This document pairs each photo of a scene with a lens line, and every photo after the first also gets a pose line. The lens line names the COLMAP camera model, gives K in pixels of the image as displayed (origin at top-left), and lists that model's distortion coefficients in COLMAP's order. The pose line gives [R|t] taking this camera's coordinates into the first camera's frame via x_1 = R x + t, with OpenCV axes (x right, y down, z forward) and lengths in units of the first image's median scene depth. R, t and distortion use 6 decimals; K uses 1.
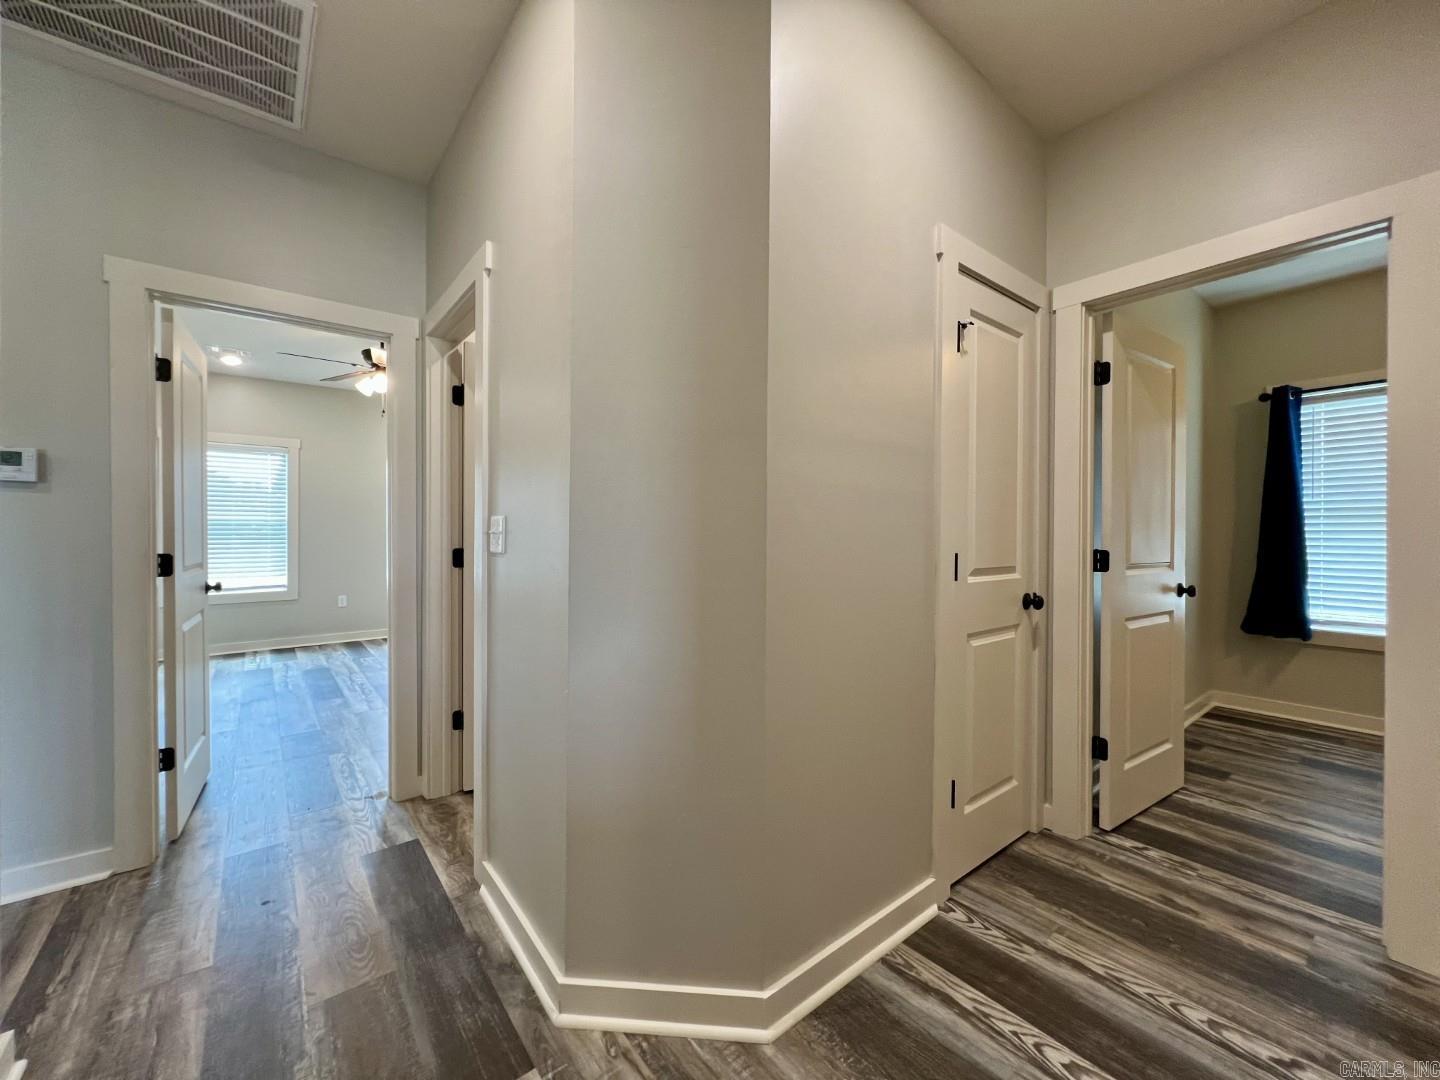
lens RADIAL K [[578.8, 0, 726.4], [0, 578.8, 539.5], [0, 0, 1]] dist [0.009725, 0.000166]
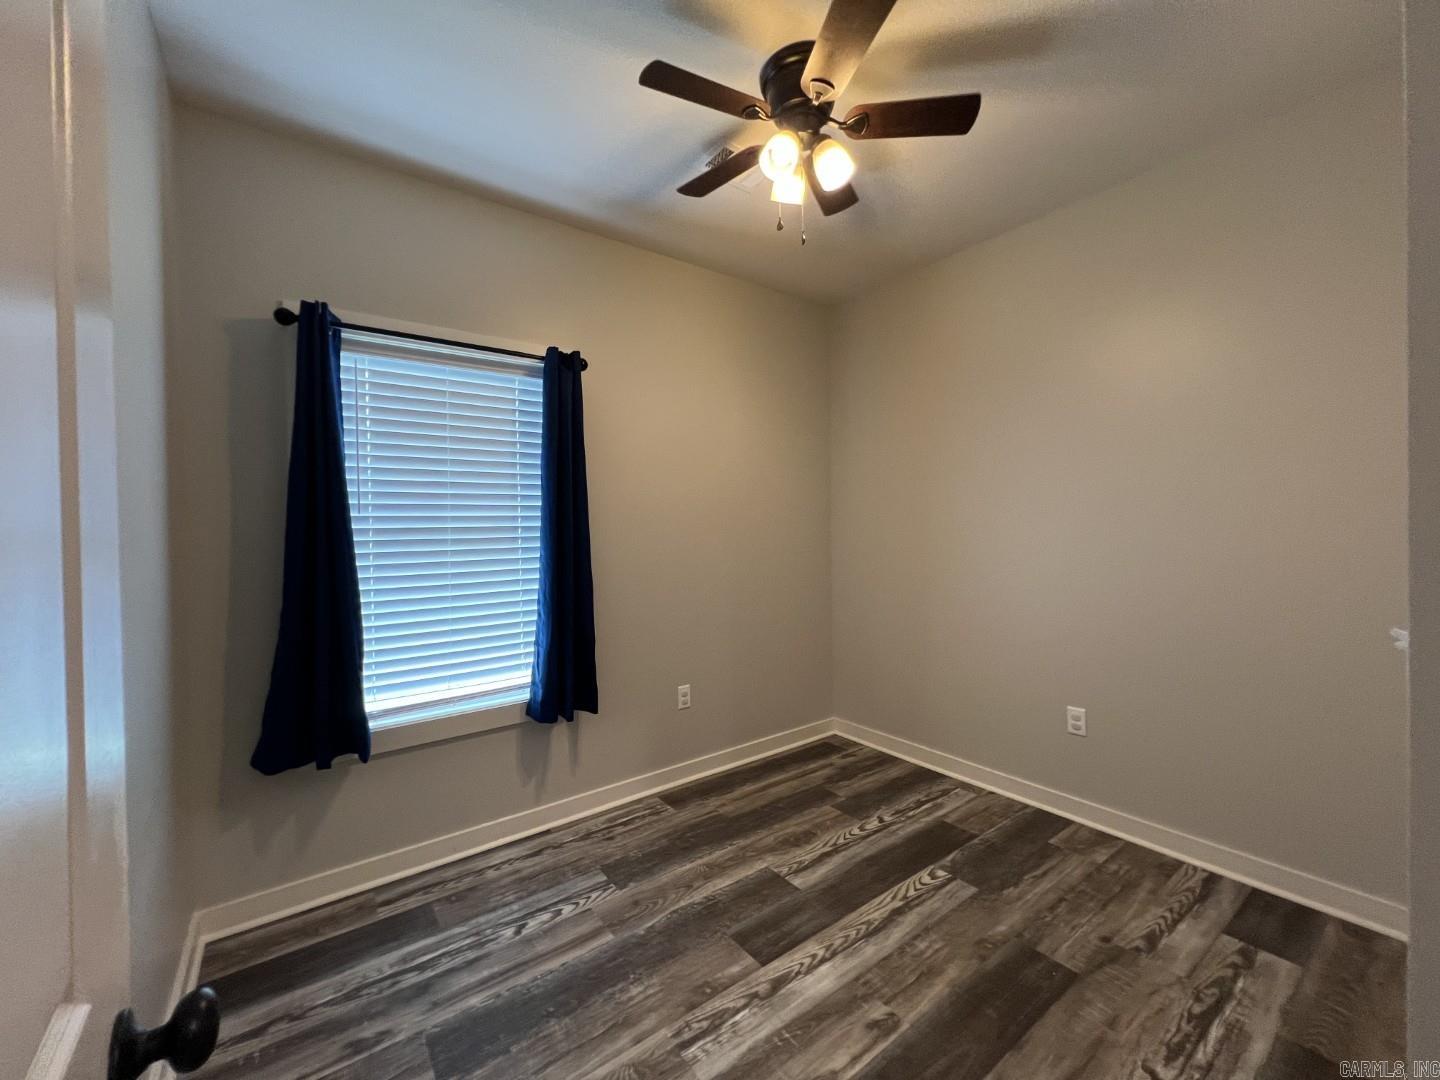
lens RADIAL K [[578.8, 0, 722.3], [0, 578.8, 528.4], [0, 0, 1]] dist [0.009725, 0.000166]
pose [[0.040275, 0.009821, 0.999140, 0.414755], [0.021679, 0.999708, -0.010700, -0.034661], [-0.998953, 0.022091, 0.040050, 0.597763]]
